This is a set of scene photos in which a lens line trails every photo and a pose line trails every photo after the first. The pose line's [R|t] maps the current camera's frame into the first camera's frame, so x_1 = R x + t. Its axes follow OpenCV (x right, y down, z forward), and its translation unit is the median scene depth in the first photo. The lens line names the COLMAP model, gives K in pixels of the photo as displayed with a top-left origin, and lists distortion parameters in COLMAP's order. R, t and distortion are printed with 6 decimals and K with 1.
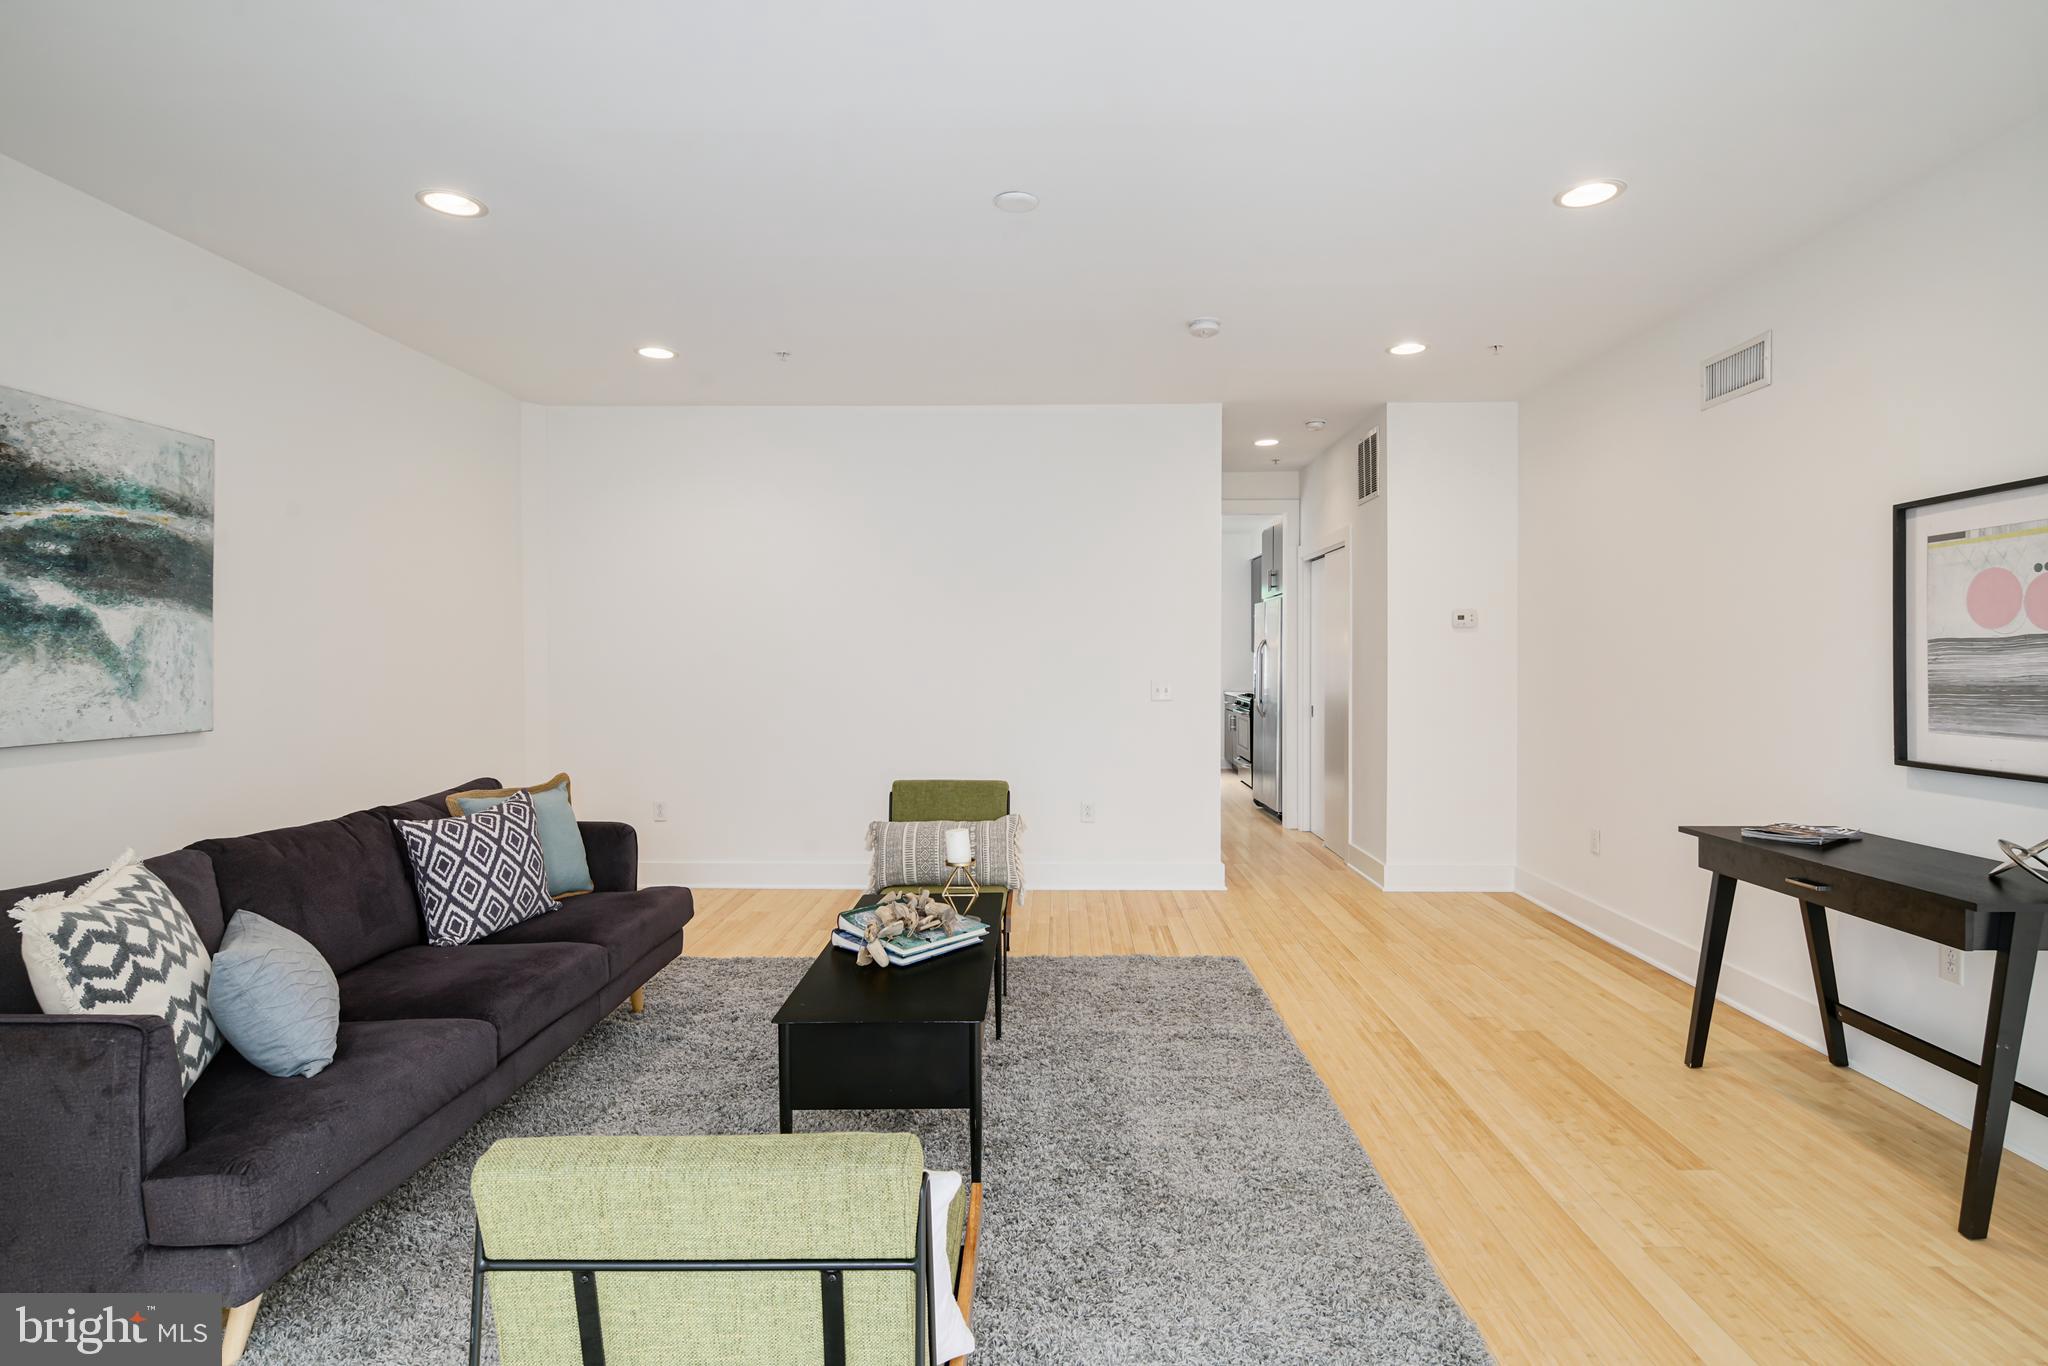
lens RADIAL K [[1046.3, 0, 1025.8], [0, 1046.3, 669.3], [0, 0, 1]] dist [0.002137, -0.000740]
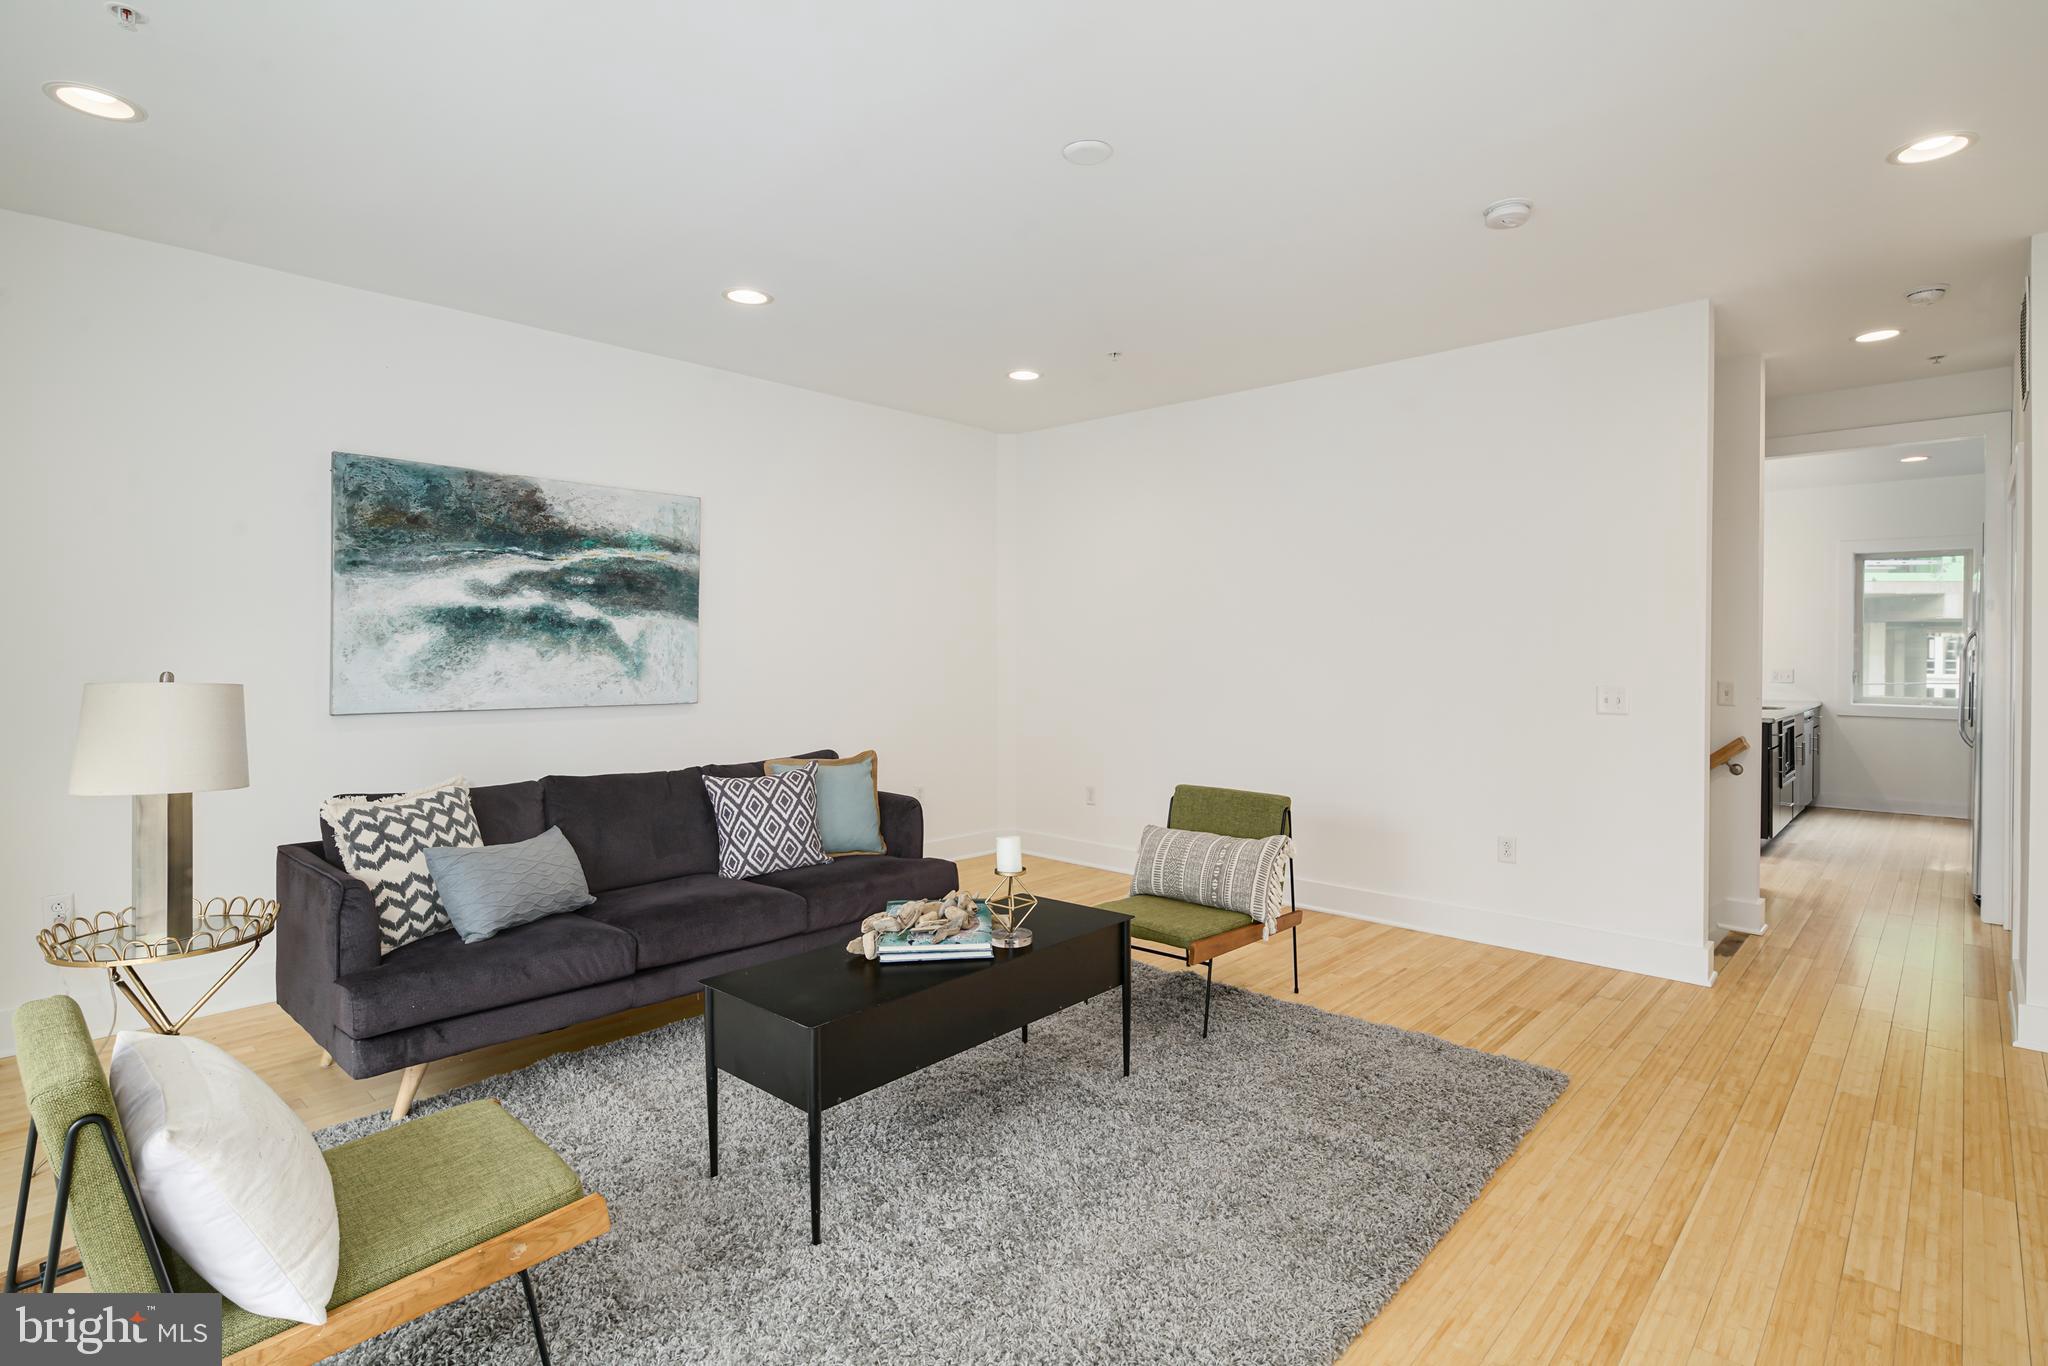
lens RADIAL K [[1009.1, 0, 1010.0], [0, 1009.1, 663.5], [0, 0, 1]] dist [0.000903, -0.000542]
pose [[0.742327, 0.012400, -0.669923, 0.516162], [-0.012915, 0.999908, 0.004197, -0.006840], [0.669913, 0.005537, 0.742419, 0.305720]]
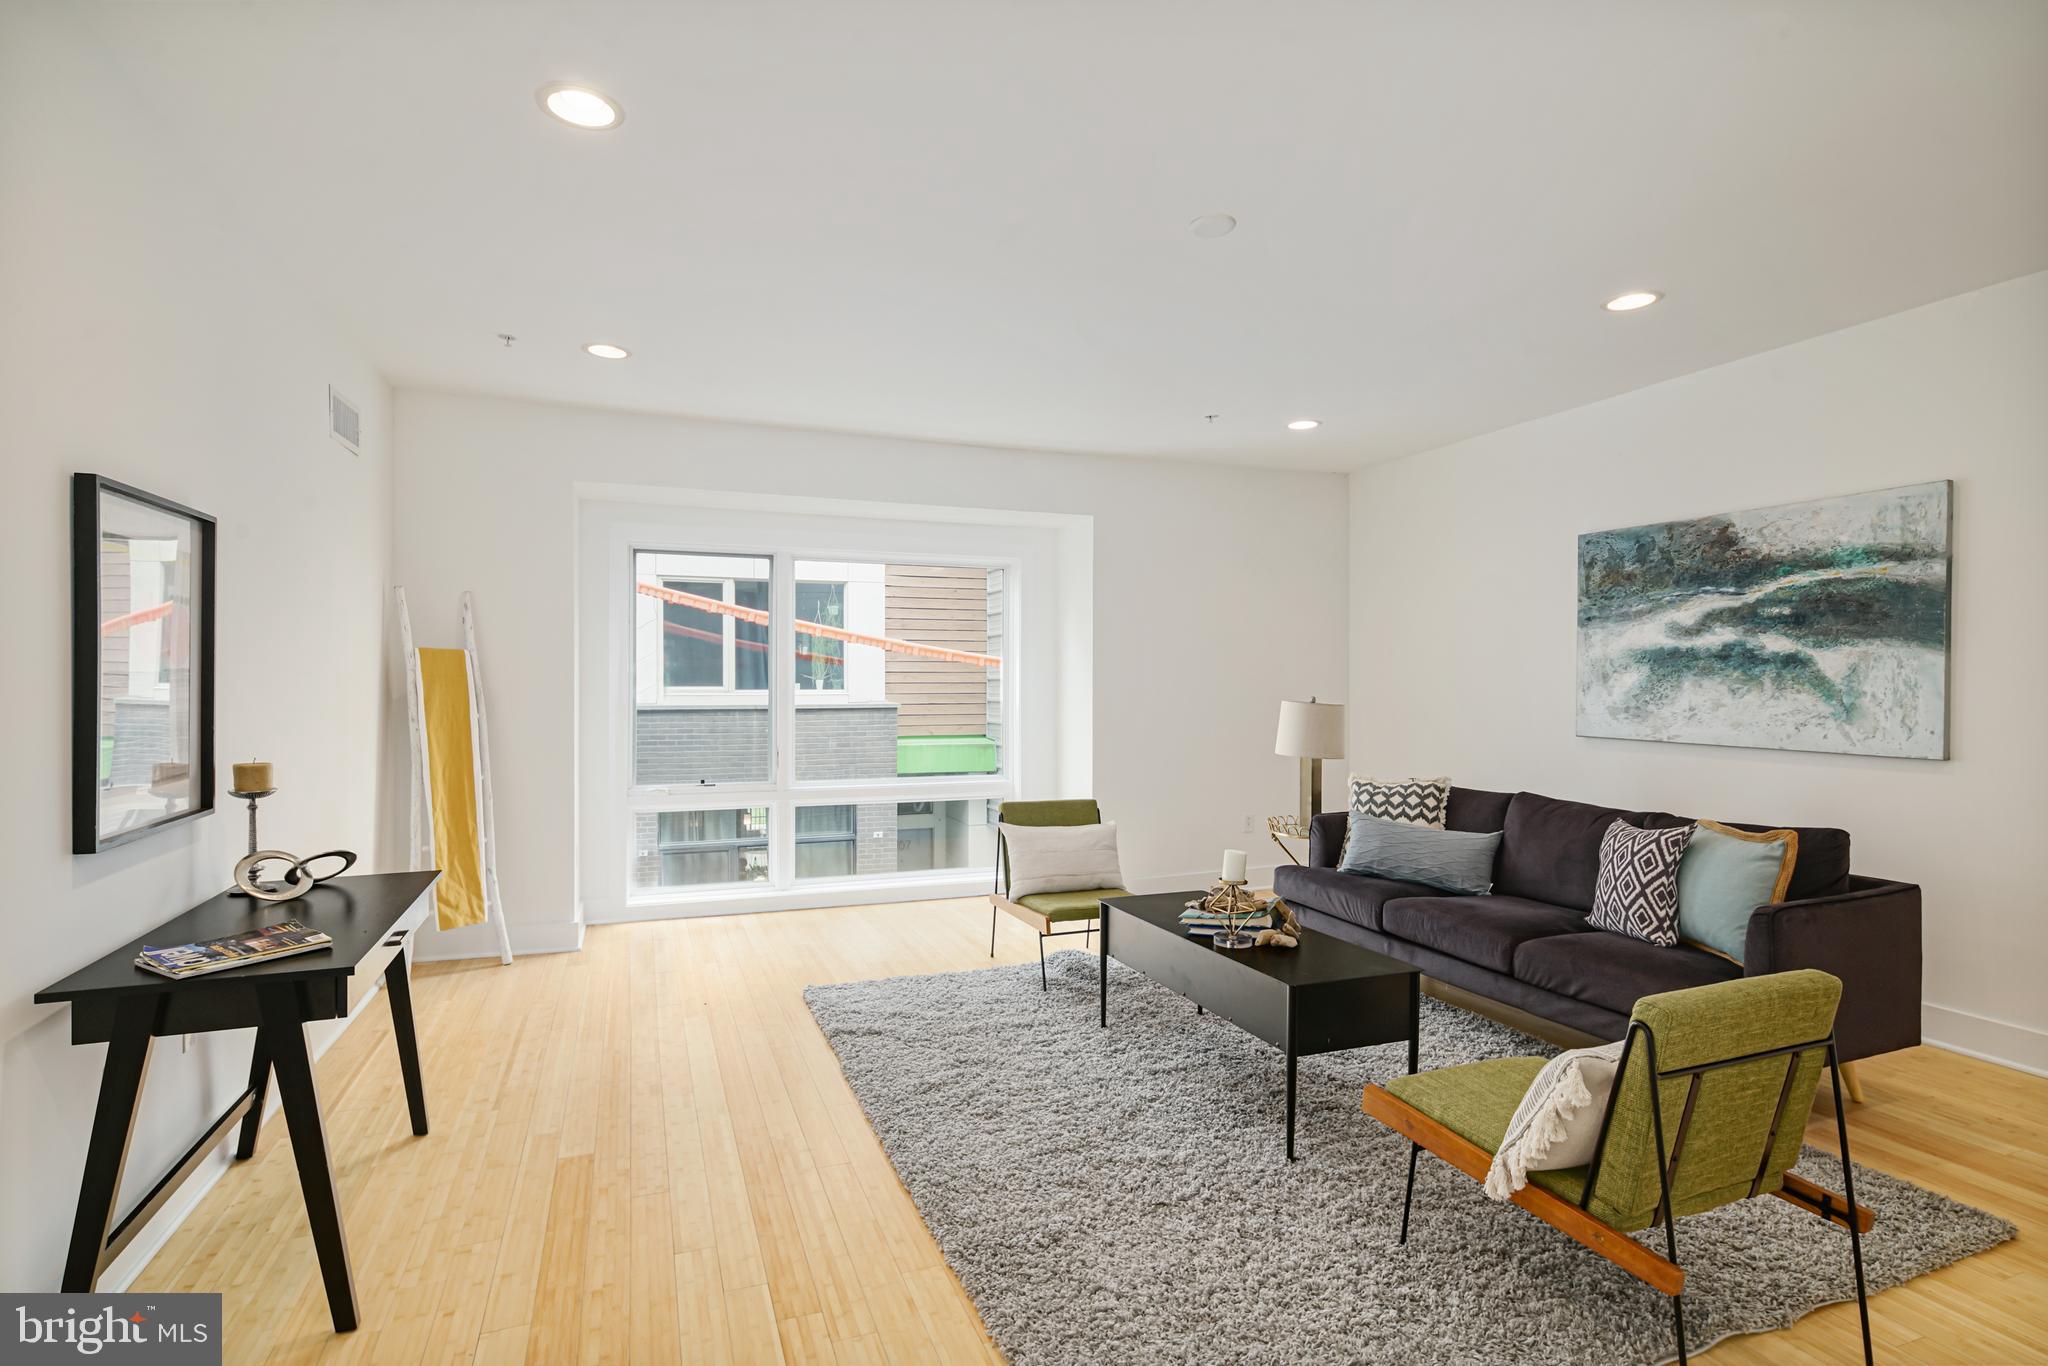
lens RADIAL K [[980.2, 0, 1043.1], [0, 980.2, 683.8], [0, 0, 1]] dist [-0.000855, -0.000337]
pose [[-0.914485, 0.001110, -0.404619, 0.494571], [-0.005696, 0.999862, 0.015618, -0.031249], [0.404580, 0.016588, -0.914352, 1.738858]]
